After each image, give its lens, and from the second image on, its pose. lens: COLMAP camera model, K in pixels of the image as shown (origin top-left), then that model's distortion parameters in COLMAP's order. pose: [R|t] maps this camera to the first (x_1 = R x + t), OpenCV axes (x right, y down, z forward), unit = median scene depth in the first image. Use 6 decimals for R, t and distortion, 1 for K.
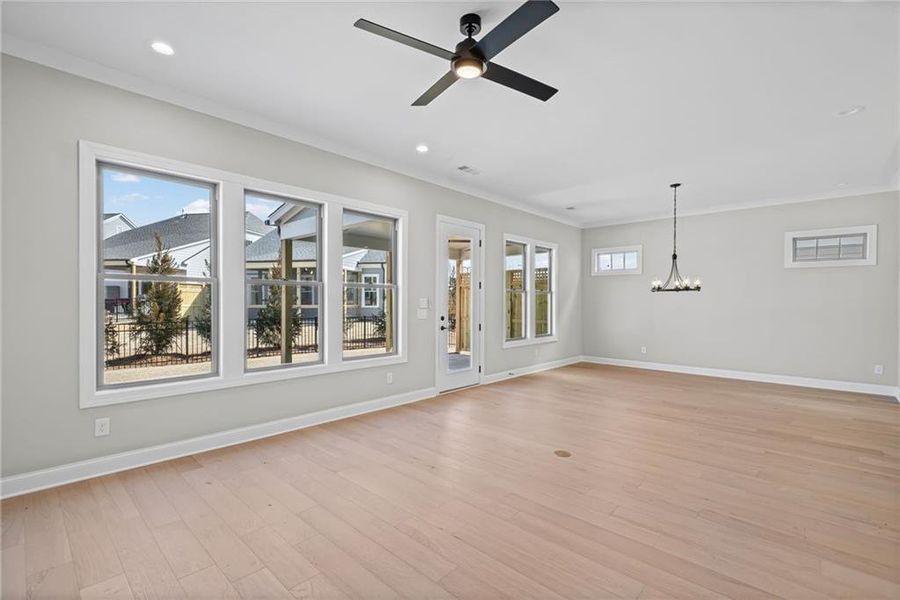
lens RADIAL K [[403.9, 0, 444.0], [0, 403.9, 297.0], [0, 0, 1]] dist [-0.004086, -0.000596]
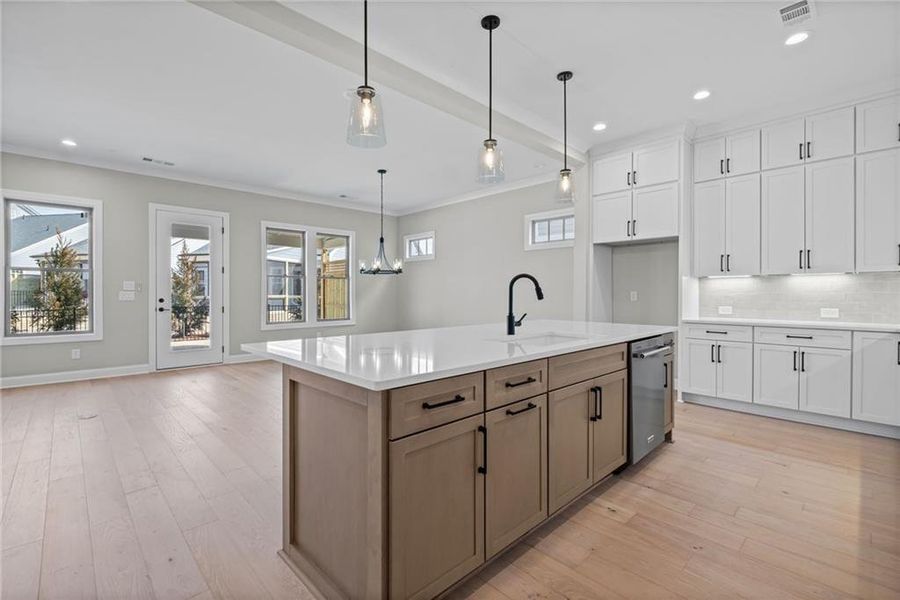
lens RADIAL K [[403.9, 0, 444.0], [0, 403.9, 297.0], [0, 0, 1]] dist [-0.004086, -0.000596]
pose [[0.996994, -0.002197, -0.077447, 0.745876], [0.003187, 0.999915, 0.012659, 0.029243], [0.077412, -0.012868, 0.996916, -0.010246]]
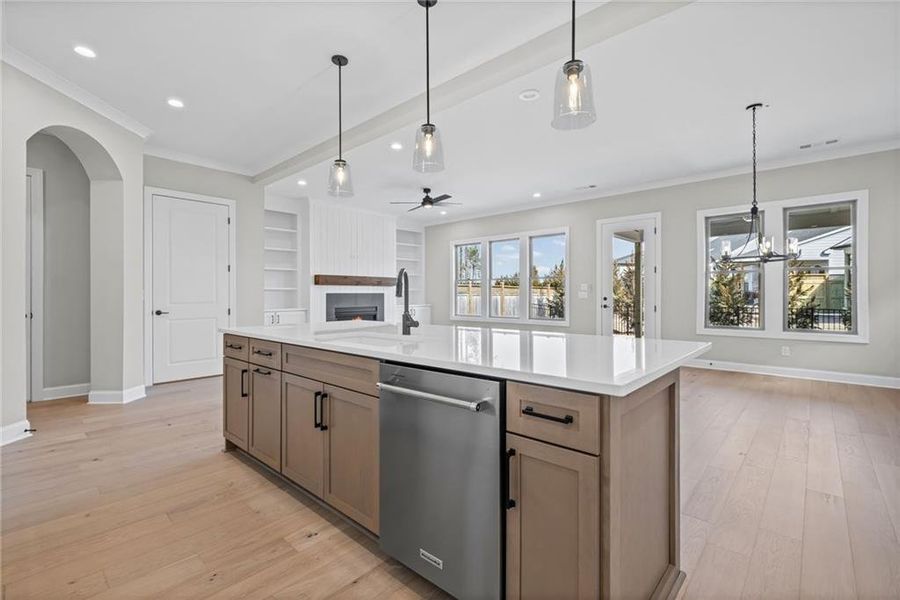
lens RADIAL K [[403.9, 0, 444.0], [0, 403.9, 297.0], [0, 0, 1]] dist [-0.004086, -0.000596]
pose [[-0.015252, 0.000787, -0.999883, 1.167384], [0.009702, 0.999953, 0.000639, 0.037446], [0.999837, -0.009691, -0.015259, 0.452003]]
